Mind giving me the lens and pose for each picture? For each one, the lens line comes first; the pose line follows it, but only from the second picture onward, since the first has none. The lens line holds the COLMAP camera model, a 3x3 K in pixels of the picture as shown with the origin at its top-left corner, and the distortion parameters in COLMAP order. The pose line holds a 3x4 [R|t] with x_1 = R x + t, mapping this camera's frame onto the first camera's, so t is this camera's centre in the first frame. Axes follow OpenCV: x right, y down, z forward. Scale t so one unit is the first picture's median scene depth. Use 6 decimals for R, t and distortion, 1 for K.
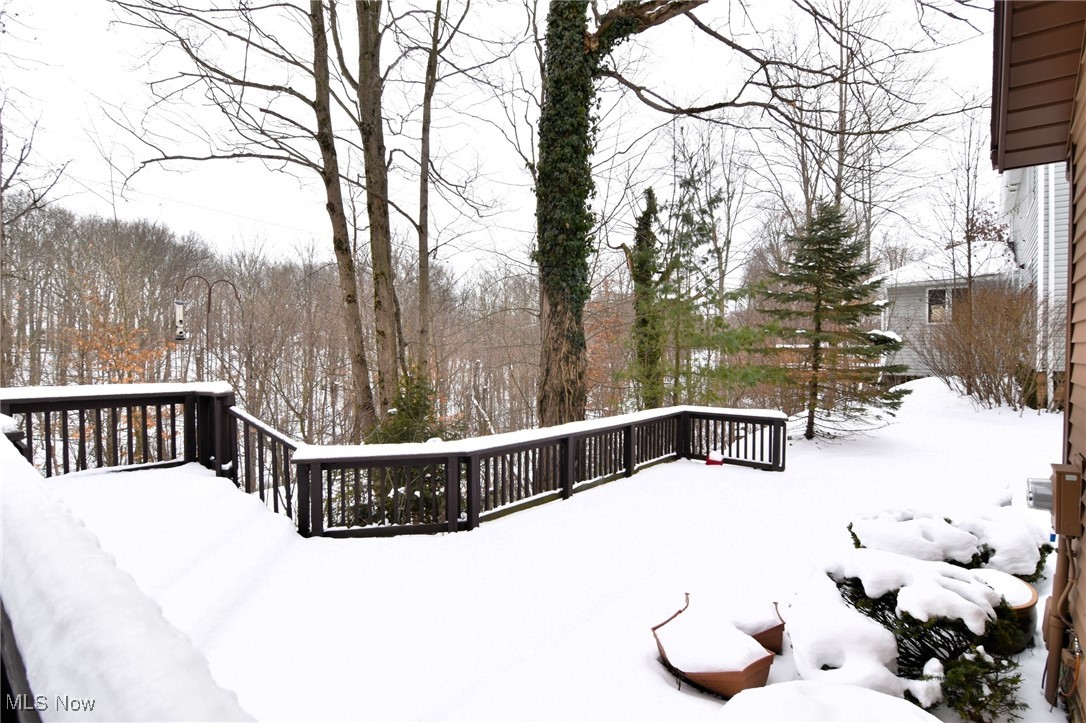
lens RADIAL K [[526.6, 0, 543.4], [0, 526.6, 365.4], [0, 0, 1]] dist [-0.007785, -0.008433]
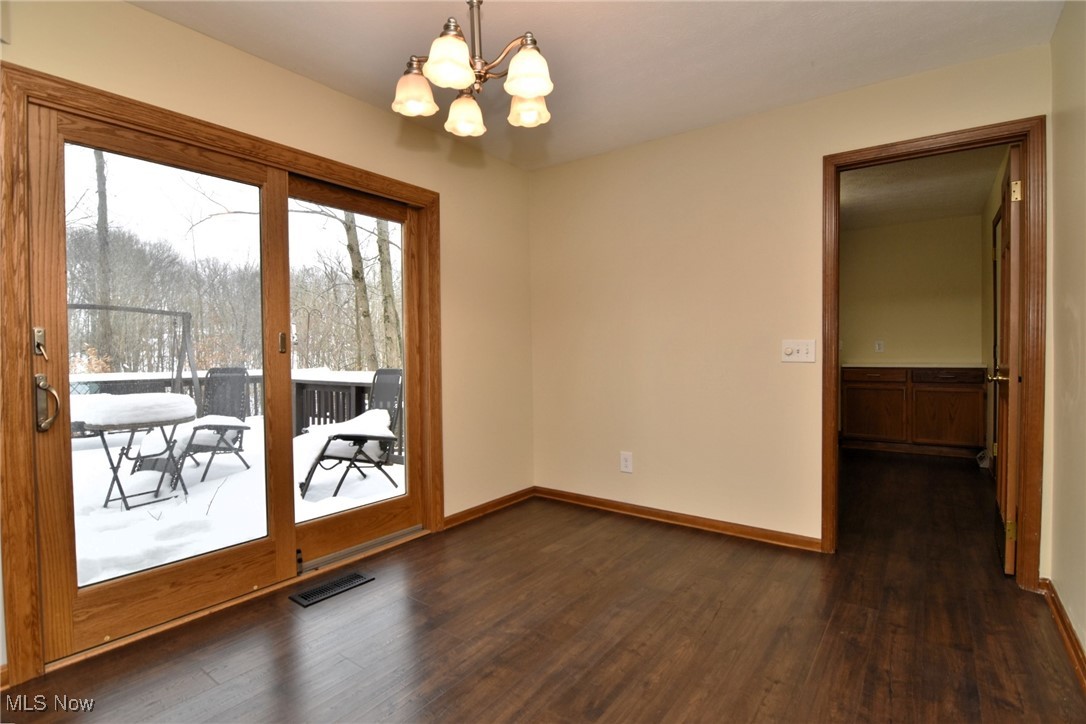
lens RADIAL K [[526.6, 0, 538.5], [0, 526.6, 366.1], [0, 0, 1]] dist [-0.007785, -0.008433]
pose [[0.998259, -0.011269, 0.057889, 0.005346], [0.011427, 0.999932, -0.002402, 0.019792], [-0.057858, 0.003060, 0.998320, -0.426155]]
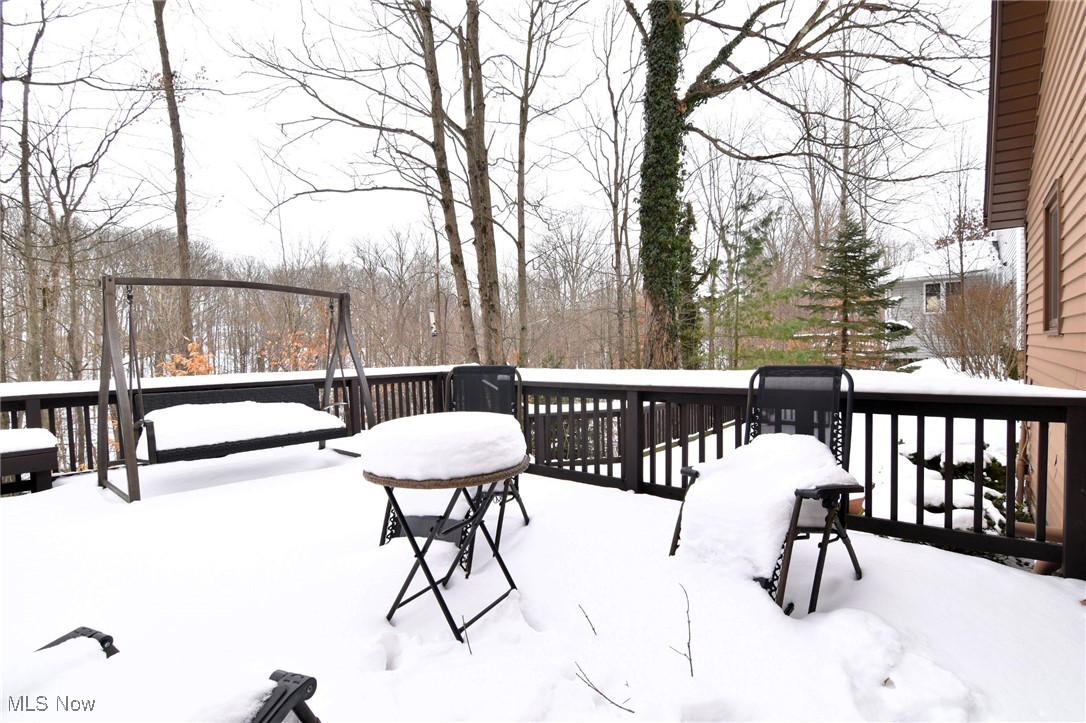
lens RADIAL K [[526.6, 0, 543.4], [0, 526.6, 365.9], [0, 0, 1]] dist [-0.007785, -0.008433]
pose [[0.999643, -0.022126, 0.014948, -0.220454], [0.022008, 0.999726, 0.007991, 0.015173], [-0.015121, -0.007660, 0.999856, -0.246779]]
